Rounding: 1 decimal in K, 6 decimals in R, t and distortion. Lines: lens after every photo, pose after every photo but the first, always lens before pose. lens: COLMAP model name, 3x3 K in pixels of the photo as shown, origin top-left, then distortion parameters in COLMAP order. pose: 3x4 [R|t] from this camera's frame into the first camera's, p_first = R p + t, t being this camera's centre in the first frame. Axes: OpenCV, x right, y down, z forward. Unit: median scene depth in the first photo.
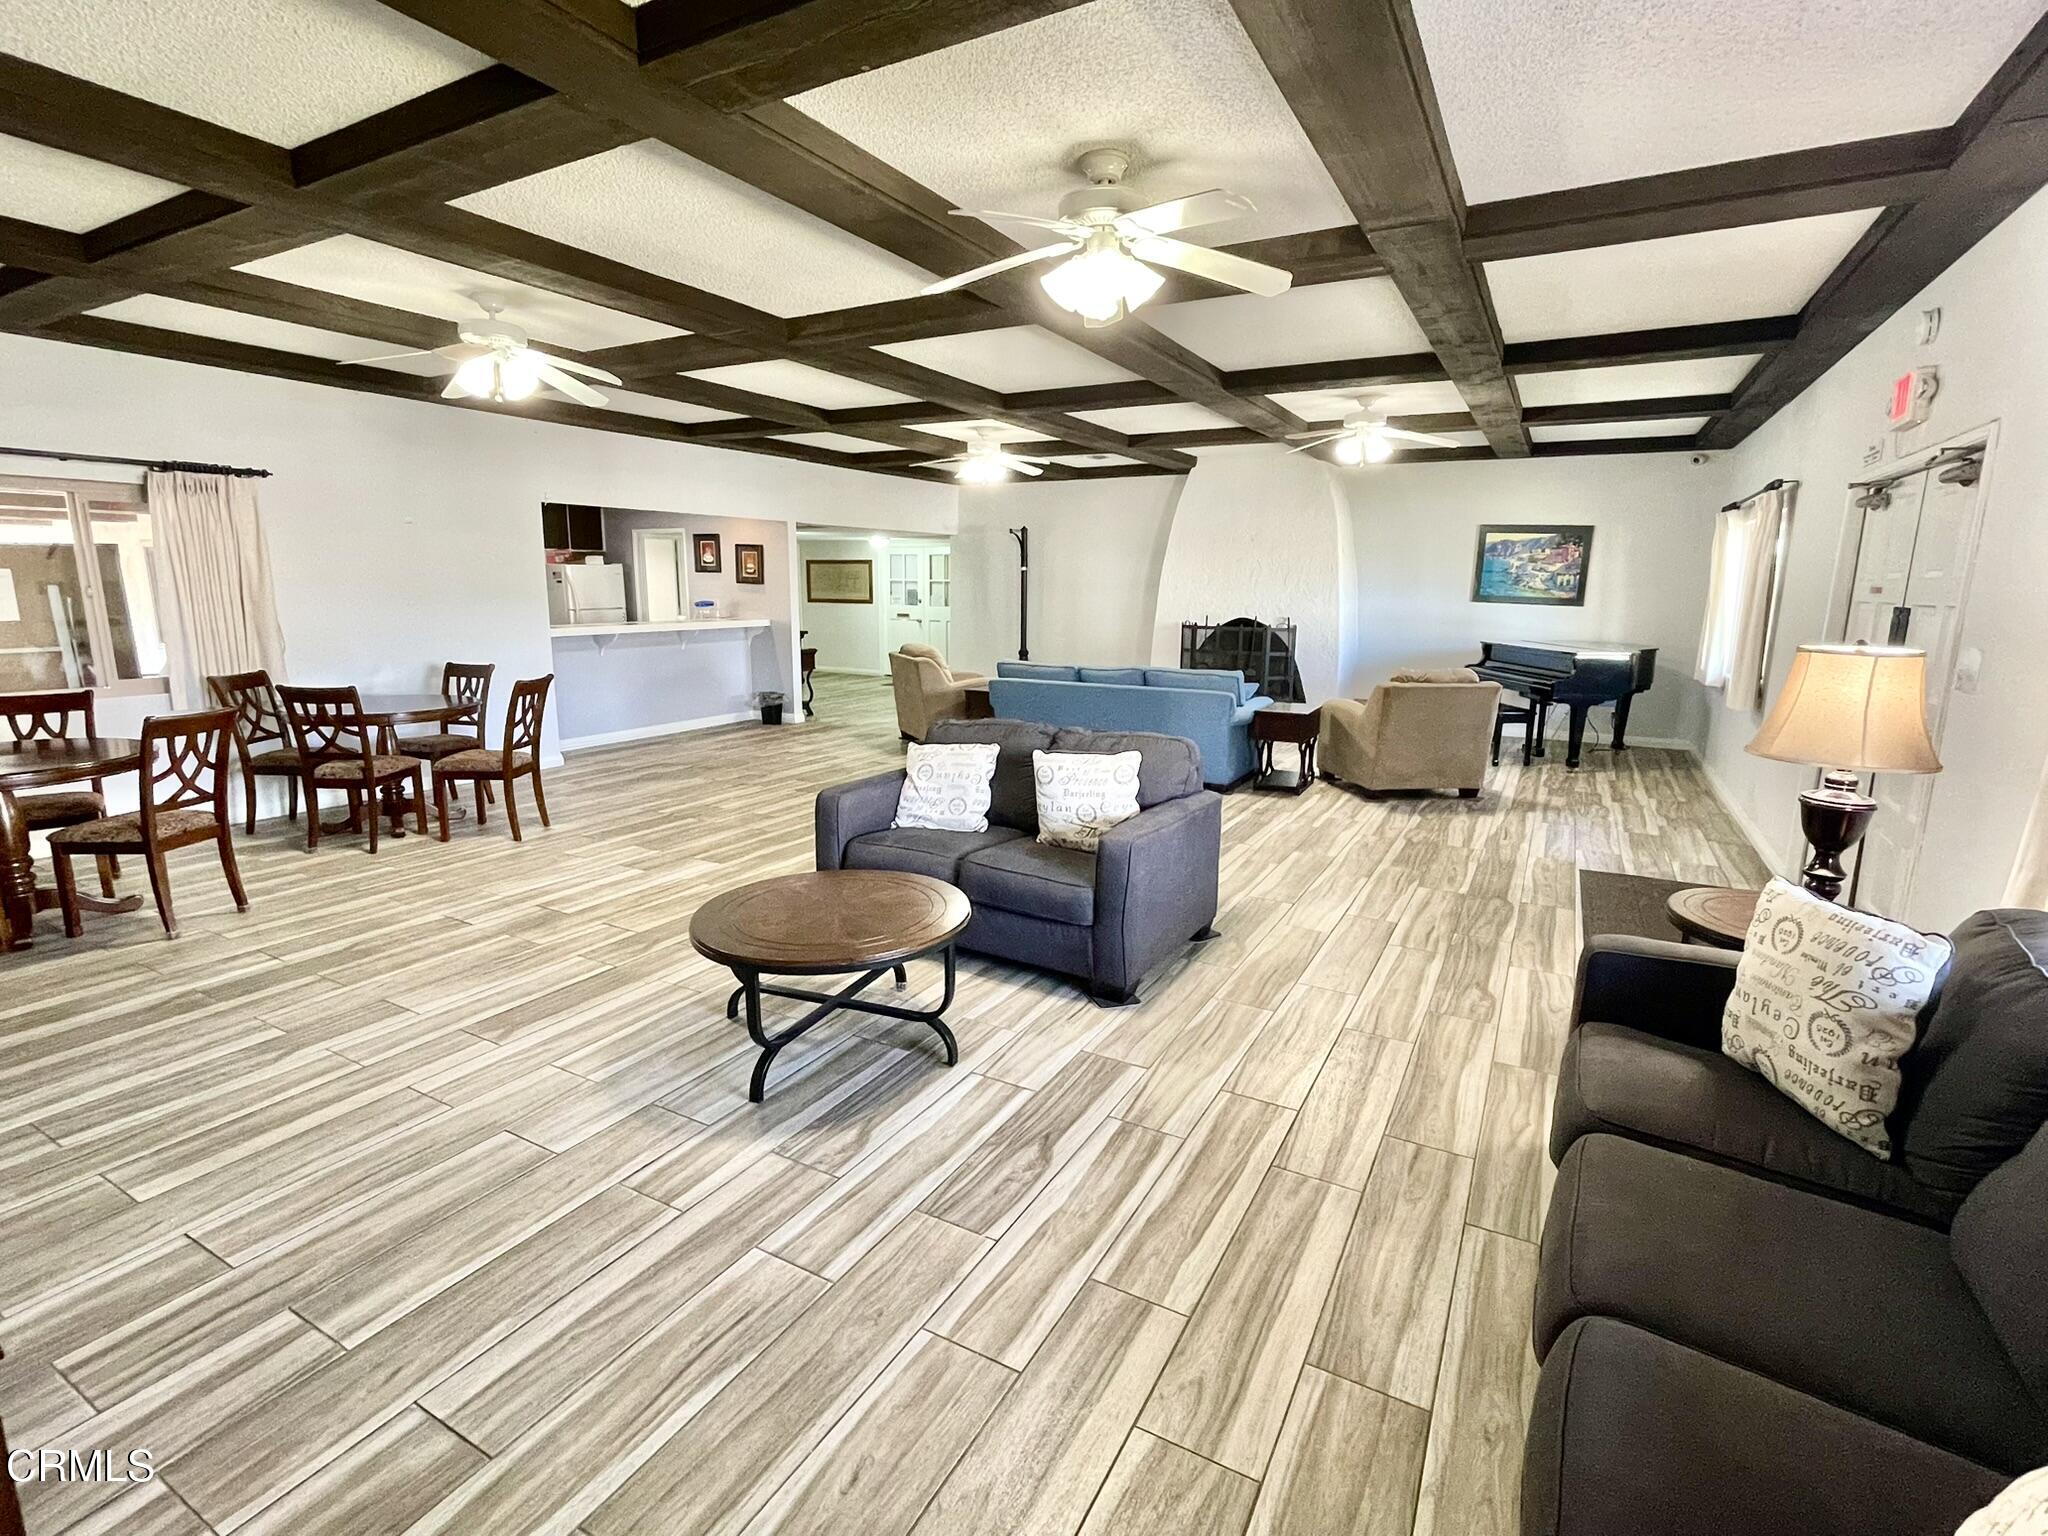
lens RADIAL K [[998.4, 0, 1025.9], [0, 998.4, 767.9], [0, 0, 1]] dist [-0.000270, -0.000578]
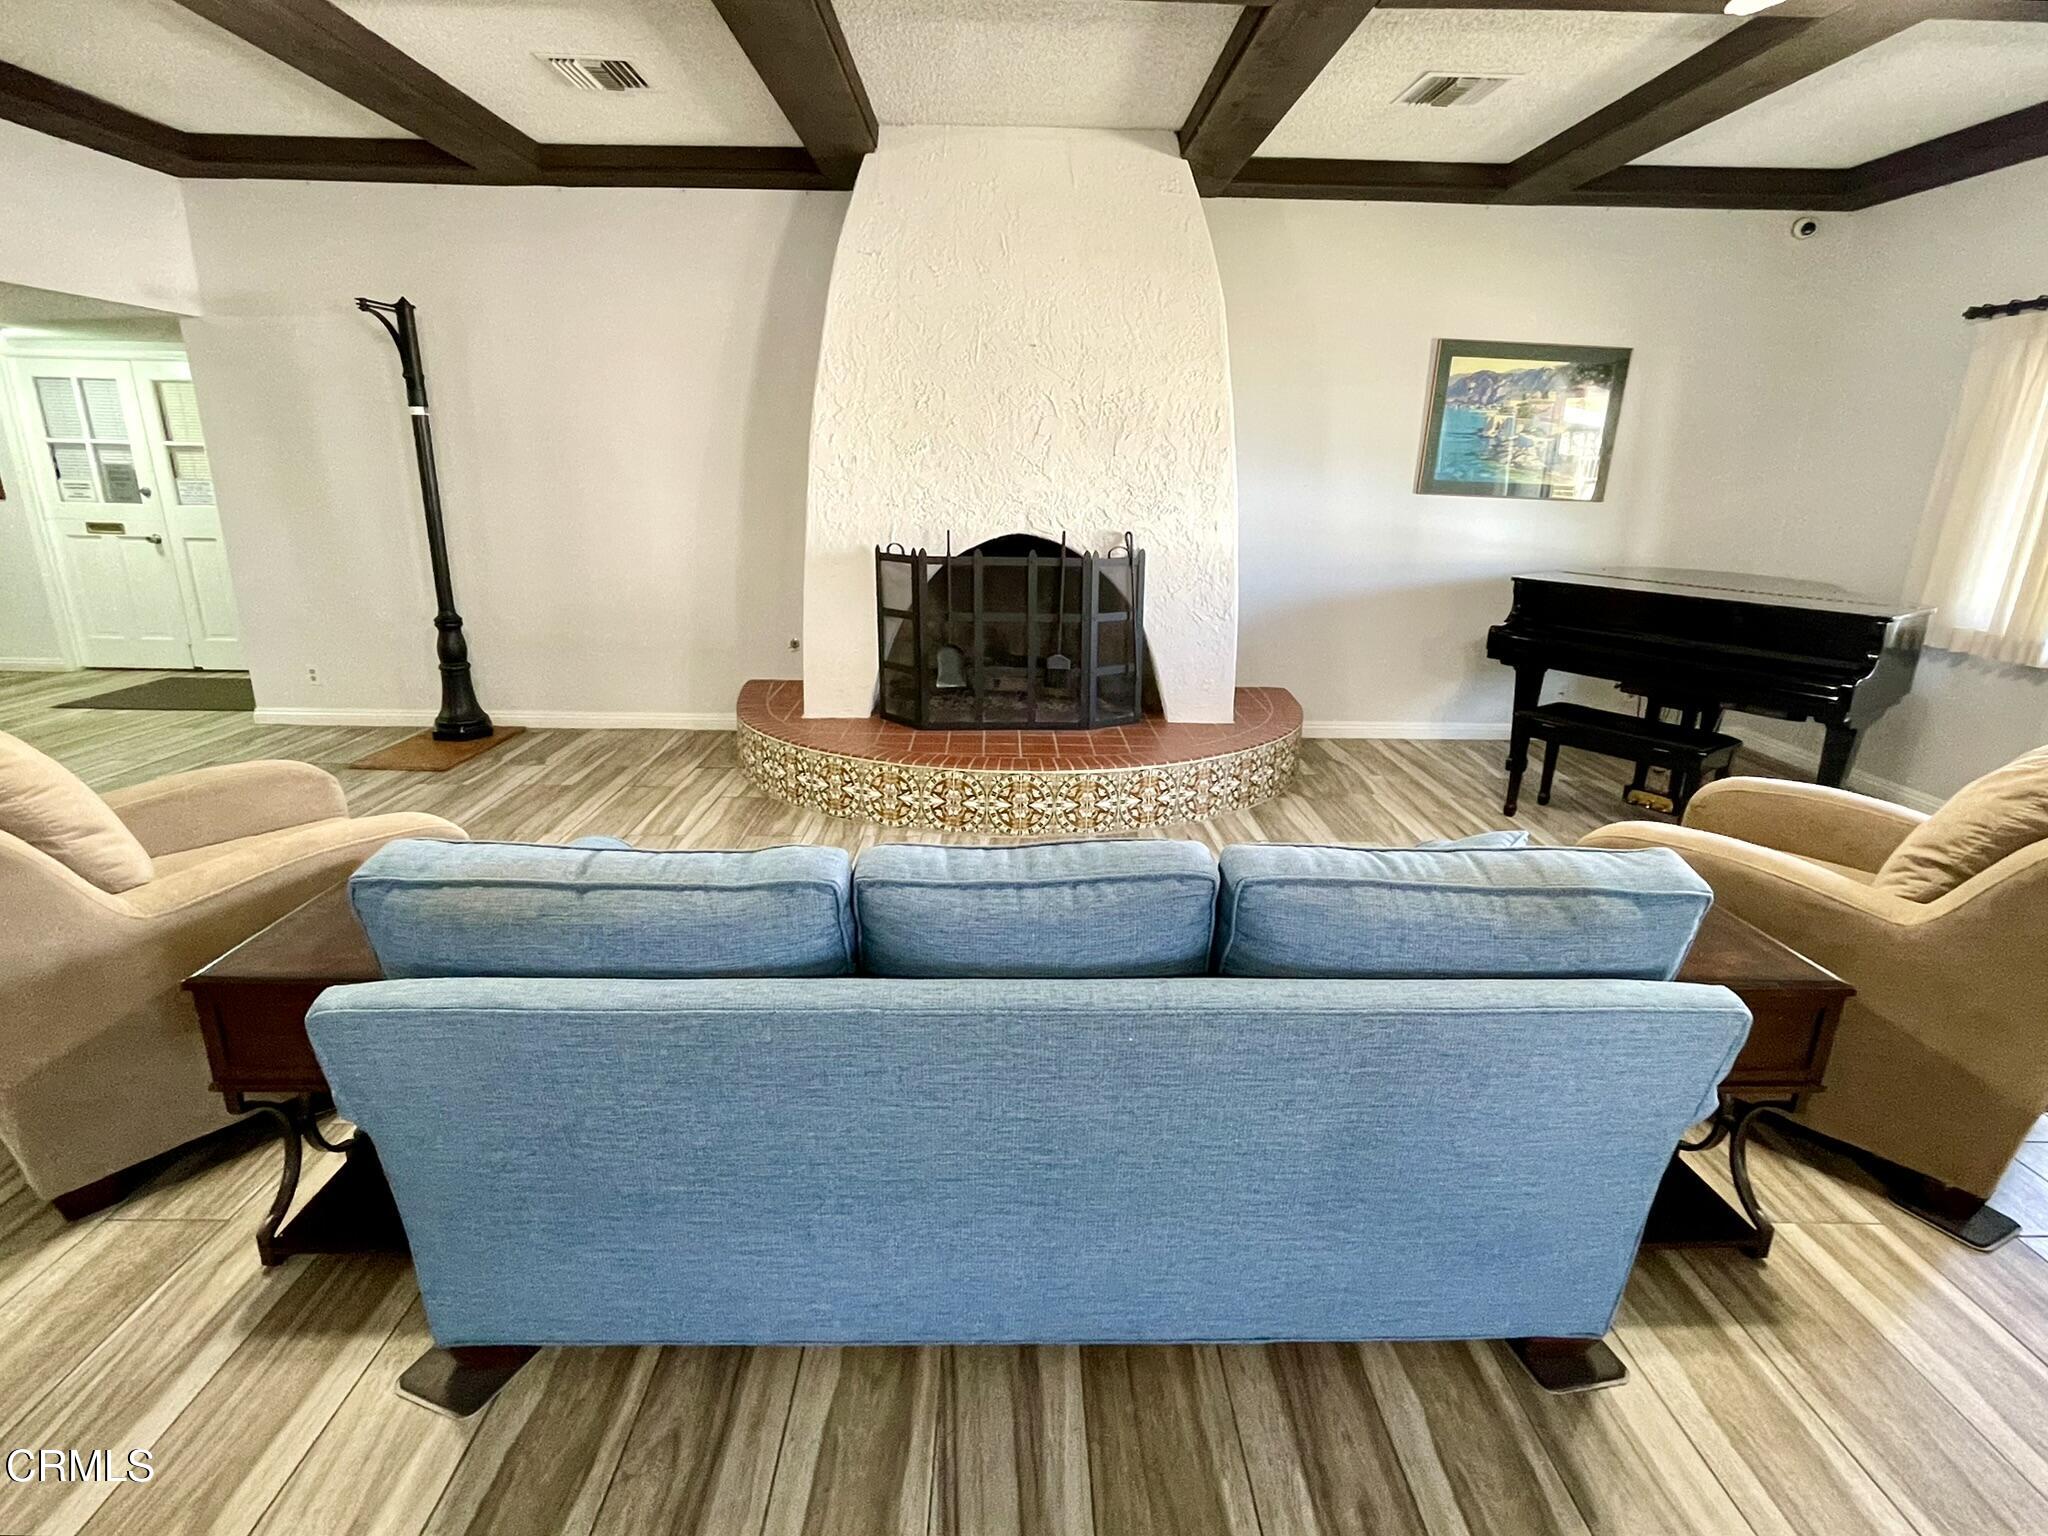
lens RADIAL K [[998.4, 0, 1009.0], [0, 998.4, 763.1], [0, 0, 1]] dist [-0.000270, -0.000578]
pose [[0.870016, -0.133816, 0.474517, -0.005830], [0.082281, 0.988372, 0.127866, -0.114306], [-0.486110, -0.072202, 0.870910, 0.654764]]
